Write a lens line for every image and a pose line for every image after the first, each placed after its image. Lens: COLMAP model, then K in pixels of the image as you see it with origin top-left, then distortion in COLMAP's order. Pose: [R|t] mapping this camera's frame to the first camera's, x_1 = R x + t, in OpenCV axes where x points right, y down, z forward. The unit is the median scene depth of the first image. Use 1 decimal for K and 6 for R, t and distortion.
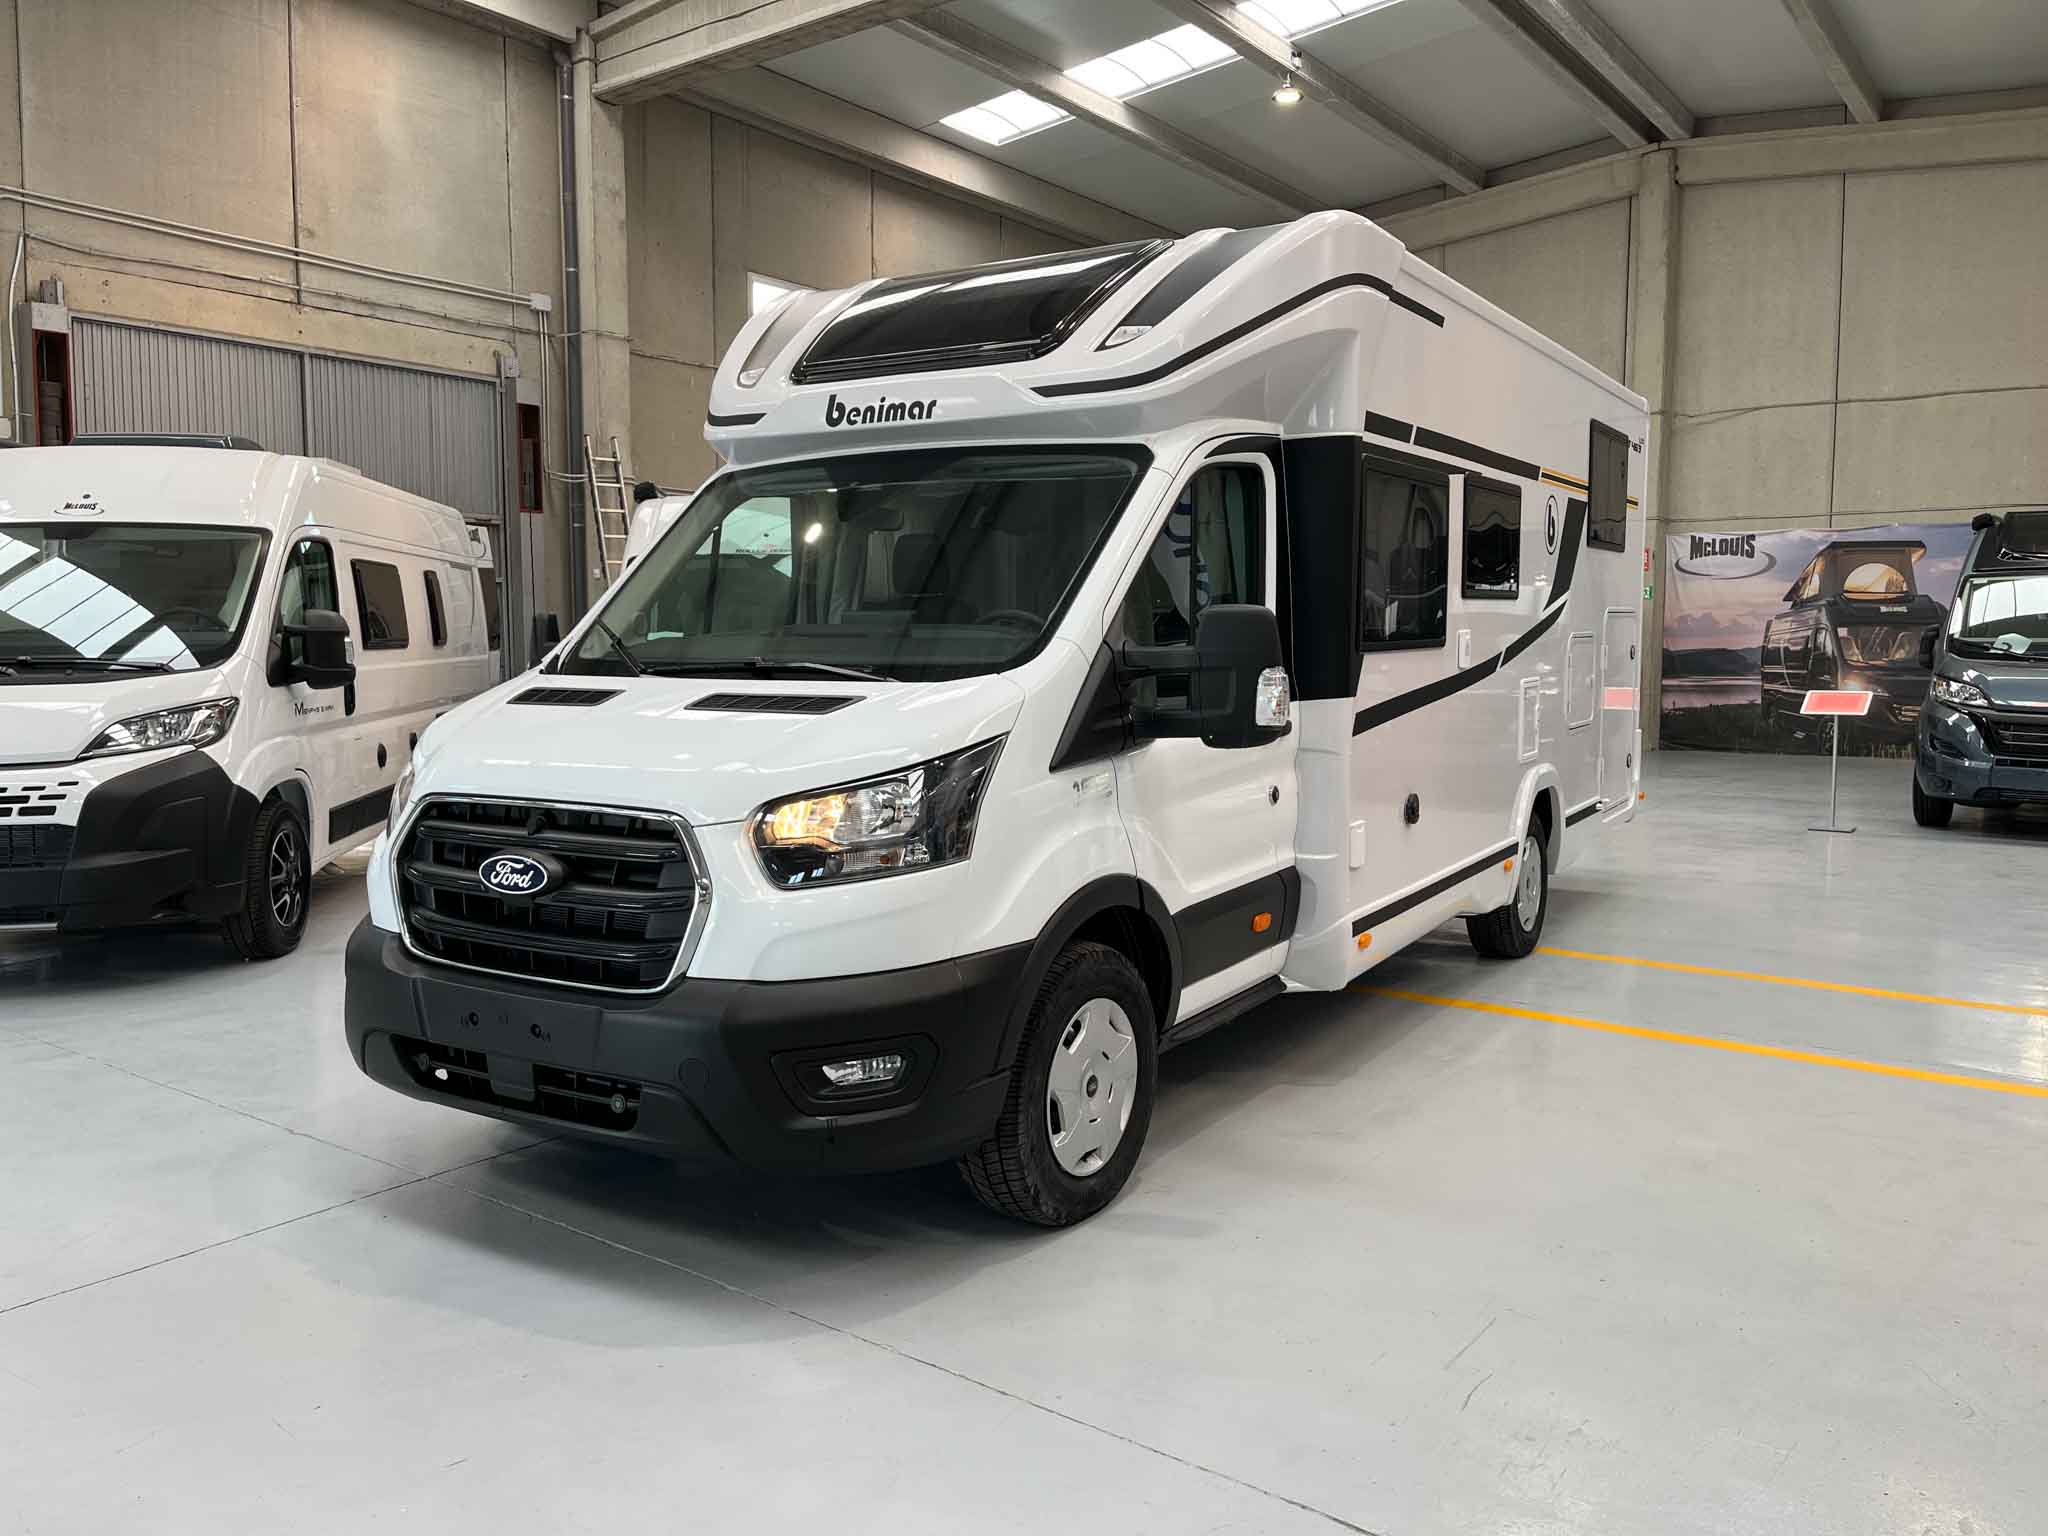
lens RADIAL K [[1545.0, 0, 1016.3], [0, 1545.0, 758.2], [0, 0, 1]] dist [0.009953, -0.022884]
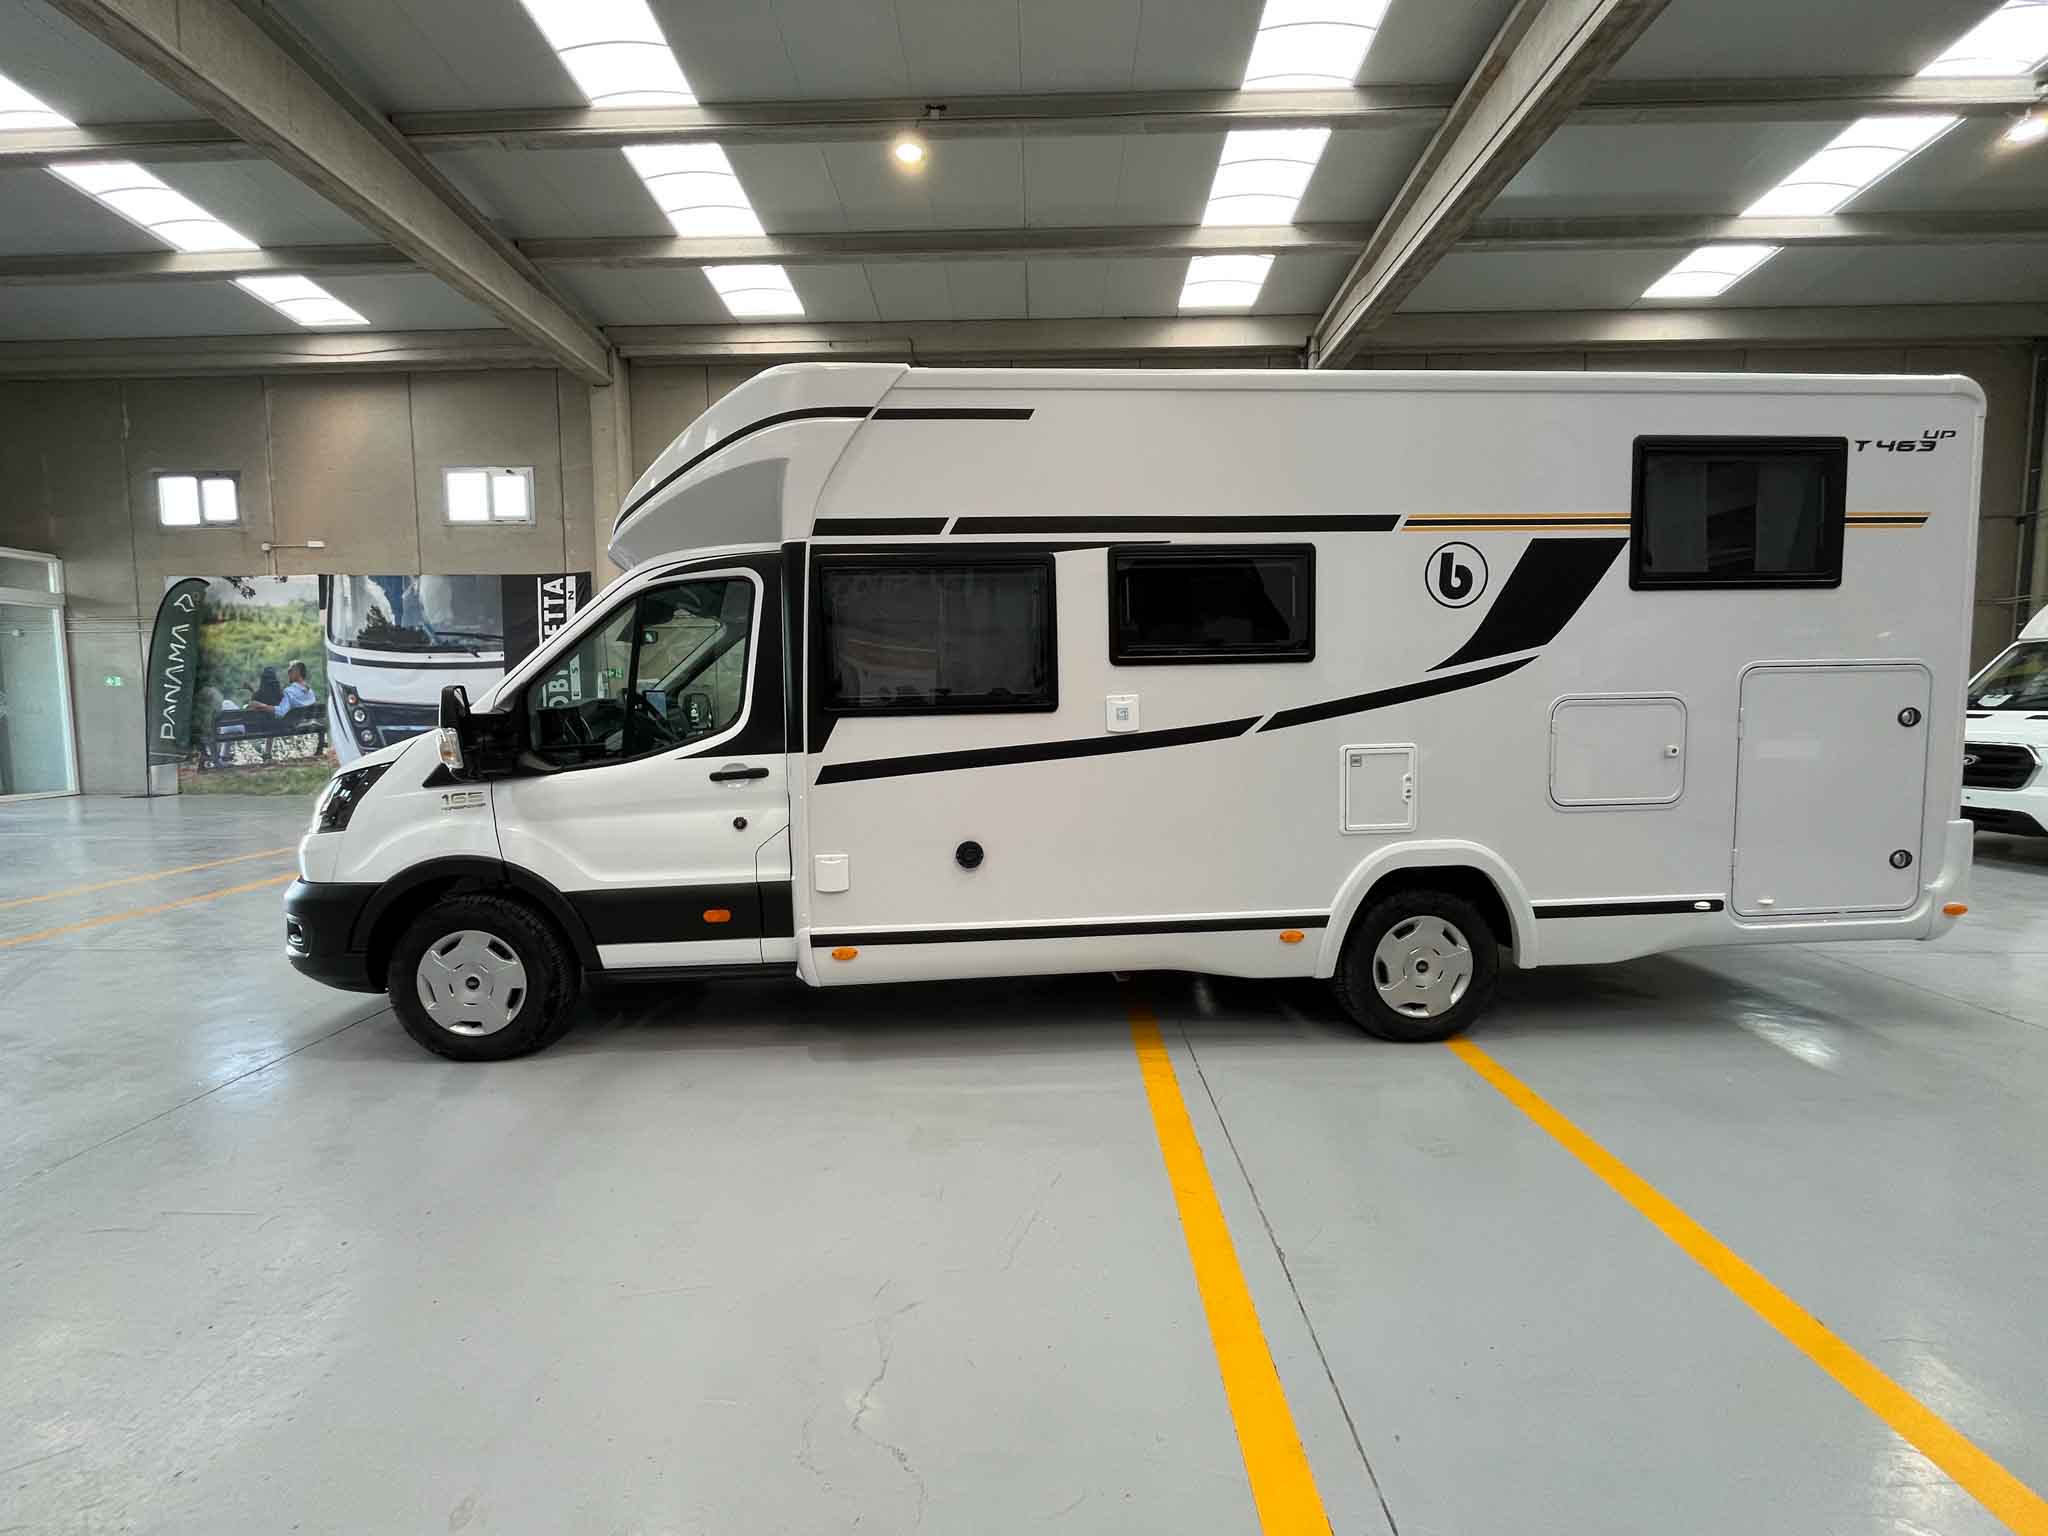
lens RADIAL K [[834.4, 0, 1018.5], [0, 834.4, 761.3], [0, 0, 1]] dist [0.000599, -0.001664]
pose [[0.586742, 0.048825, -0.808301, 0.742719], [-0.056023, 0.998236, 0.019631, -0.047883], [0.807834, 0.033765, 0.588443, 0.643871]]
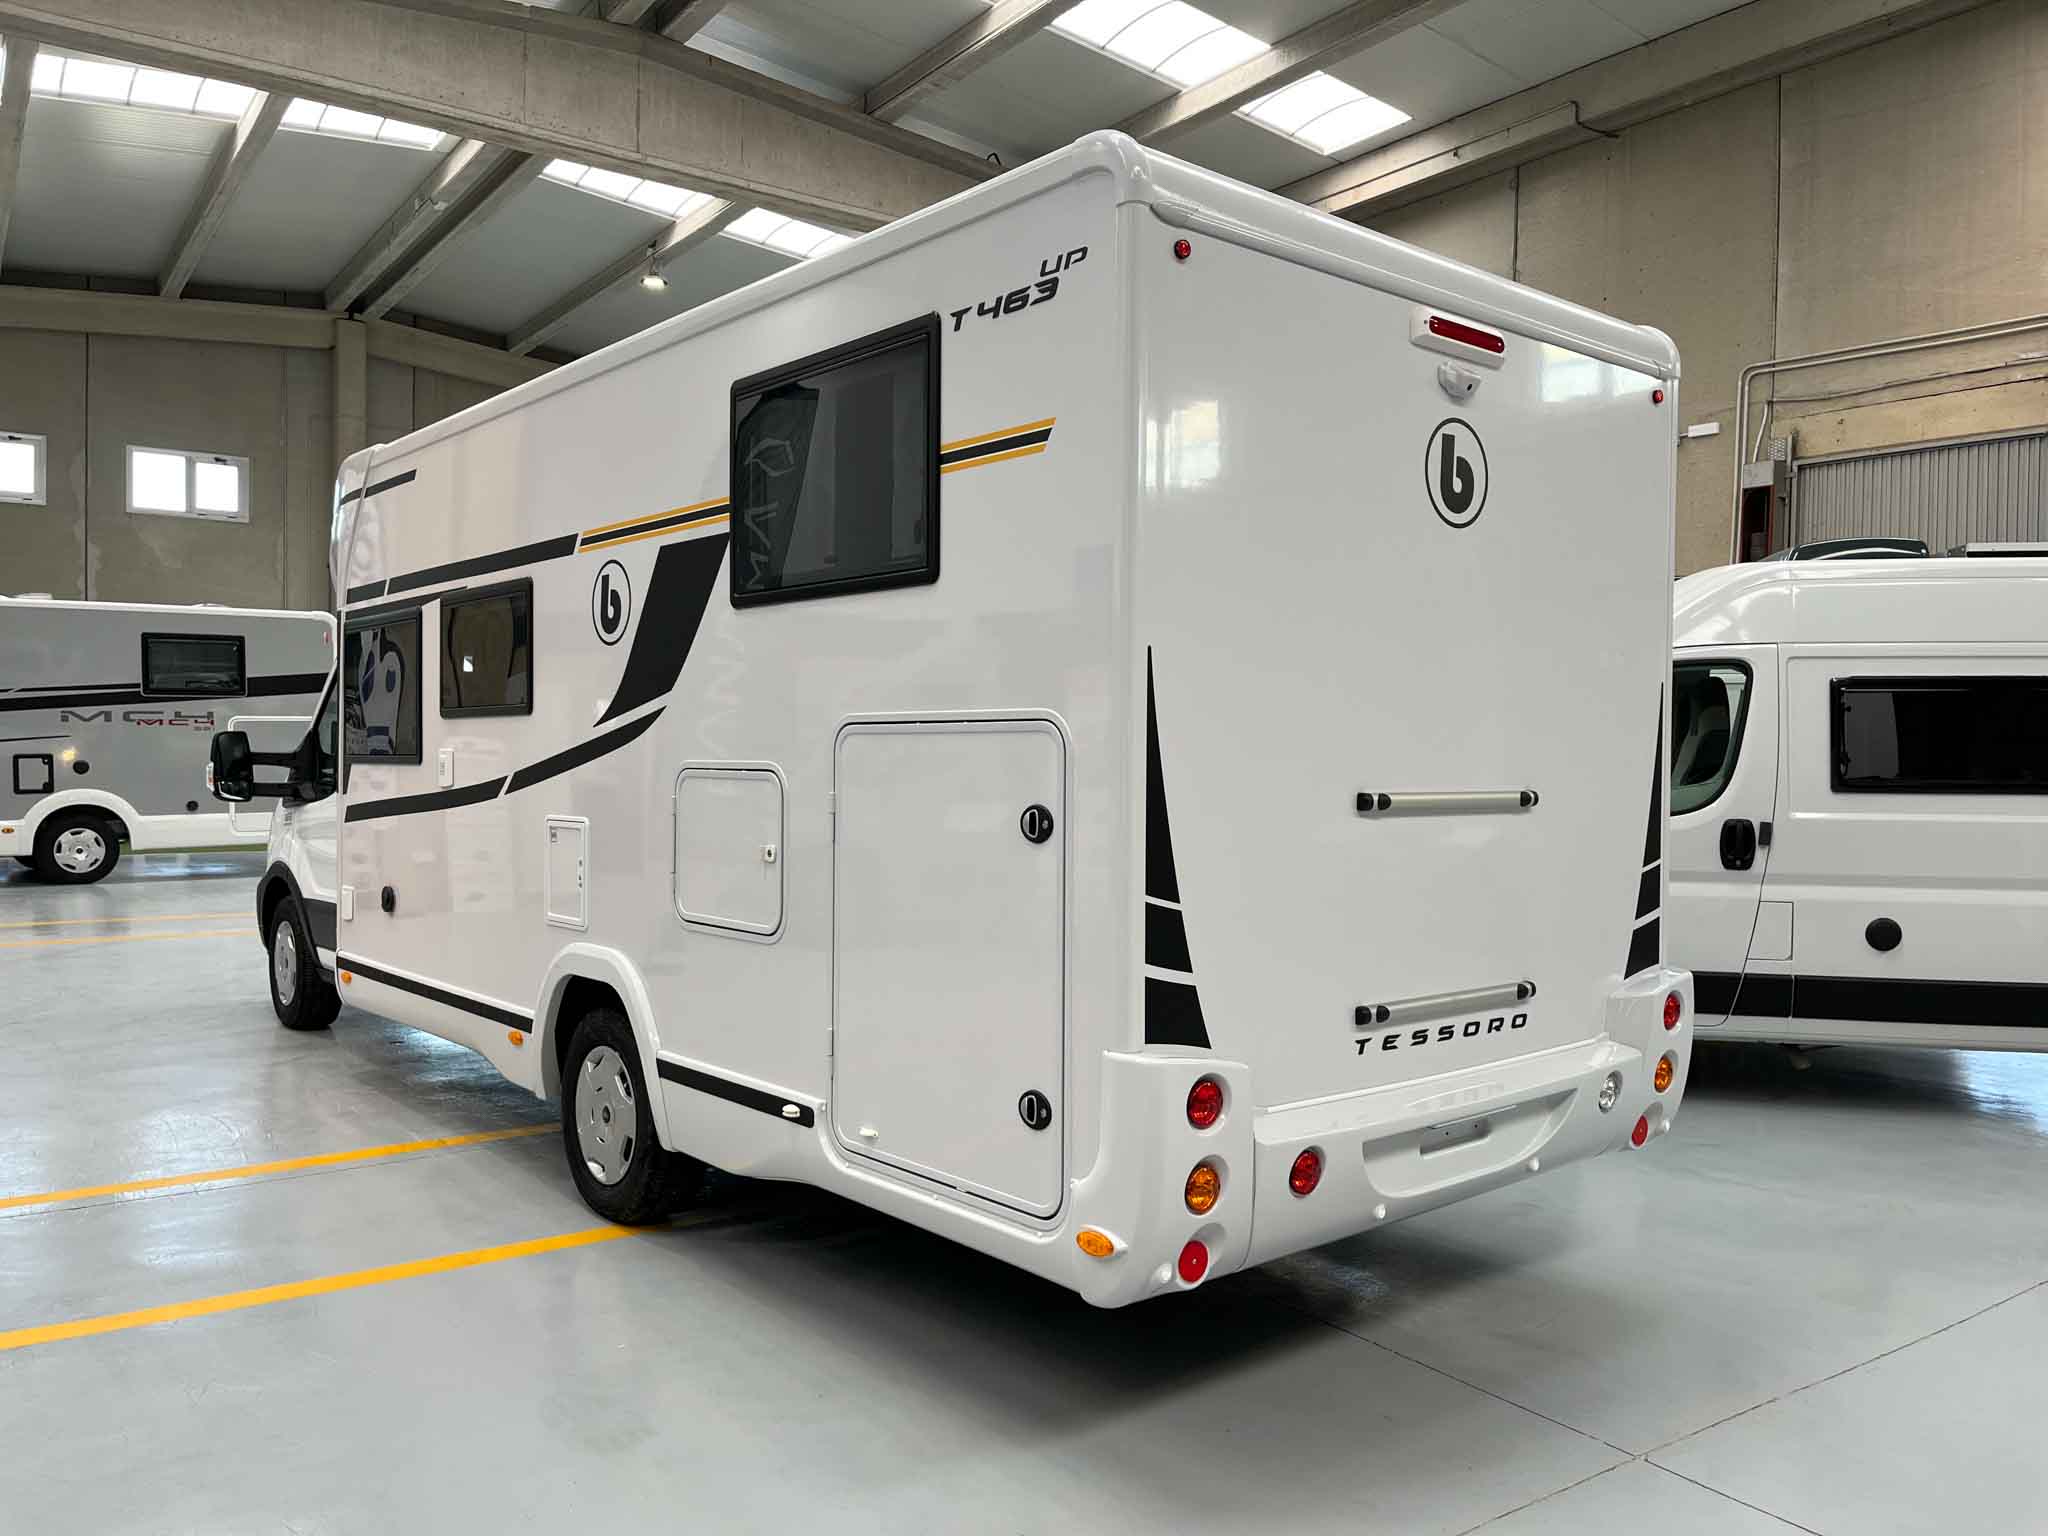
lens RADIAL K [[1545.0, 0, 1012.4], [0, 1545.0, 779.8], [0, 0, 1]] dist [0.009953, -0.022884]
pose [[-0.303613, 0.018453, -0.952617, 1.191250], [-0.091582, 0.994618, 0.048455, -0.152422], [0.948384, 0.101954, -0.300289, 1.734498]]
